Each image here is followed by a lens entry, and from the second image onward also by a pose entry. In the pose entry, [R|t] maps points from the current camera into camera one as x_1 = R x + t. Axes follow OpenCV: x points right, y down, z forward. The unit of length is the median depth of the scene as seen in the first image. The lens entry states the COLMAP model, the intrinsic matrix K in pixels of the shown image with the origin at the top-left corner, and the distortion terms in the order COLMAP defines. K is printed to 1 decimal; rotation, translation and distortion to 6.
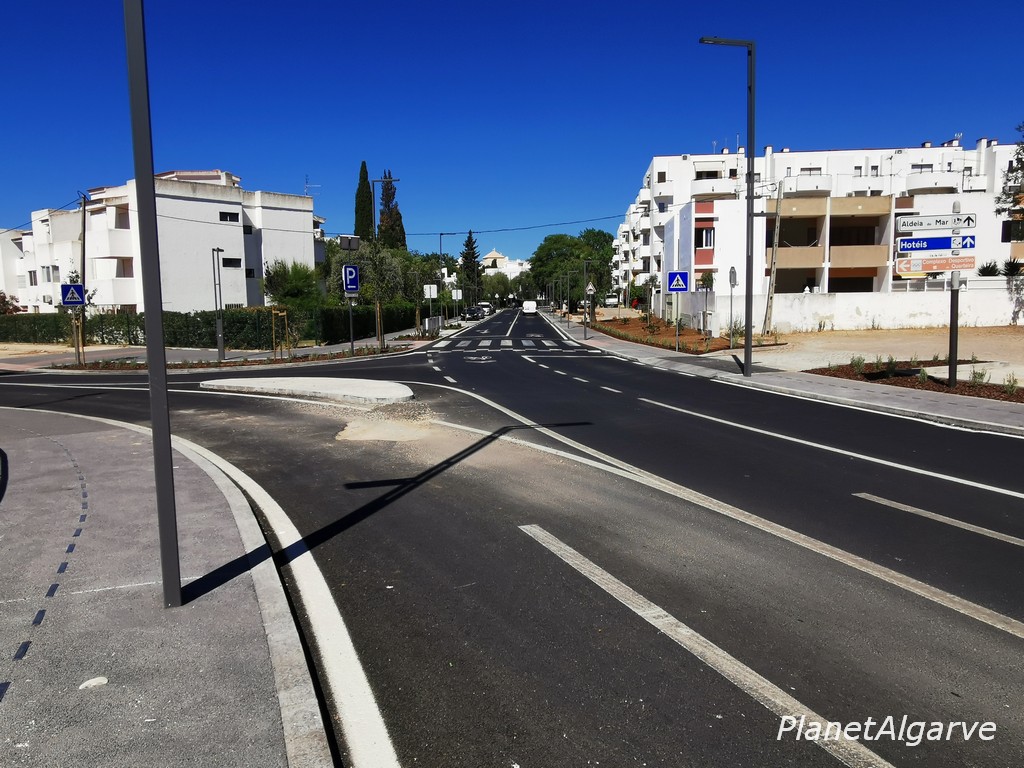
lens RADIAL K [[753.9, 0, 510.5], [0, 753.9, 384.3], [0, 0, 1]] dist [0.003844, -0.000070]
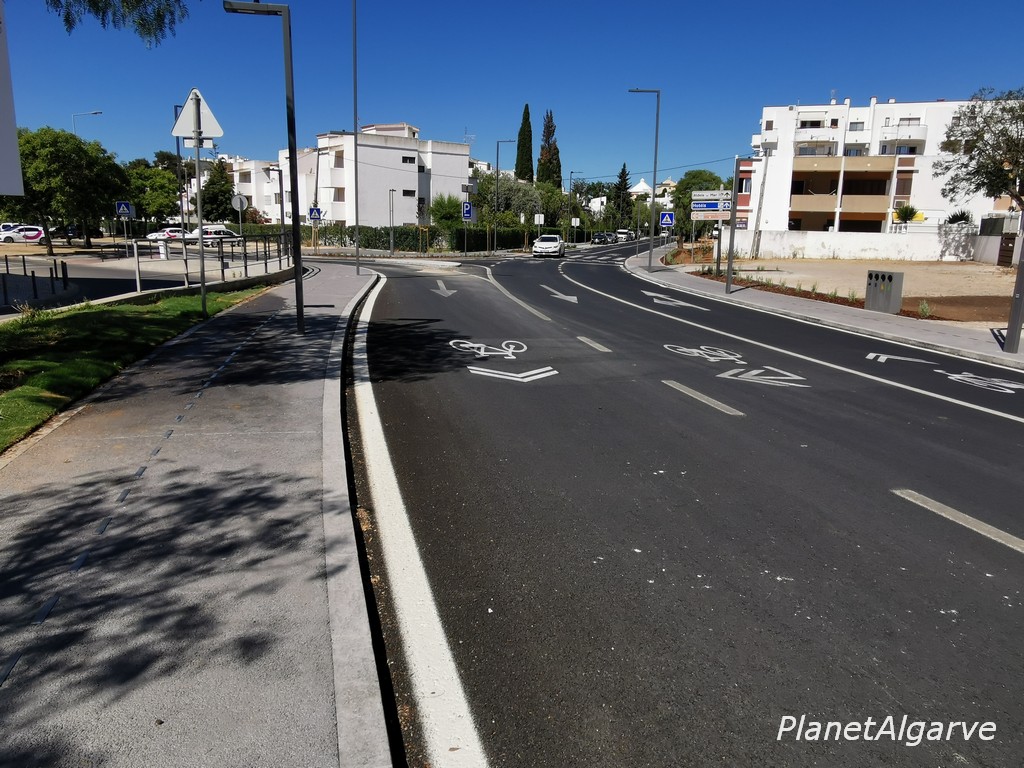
lens RADIAL K [[720.3, 0, 513.1], [0, 720.3, 382.4], [0, 0, 1]] dist [-0.003402, 0.004547]
pose [[0.972585, 0.086348, -0.215920, 0.146019], [-0.063811, 0.991963, 0.109261, 0.031661], [0.223619, -0.092487, 0.970279, -0.306442]]
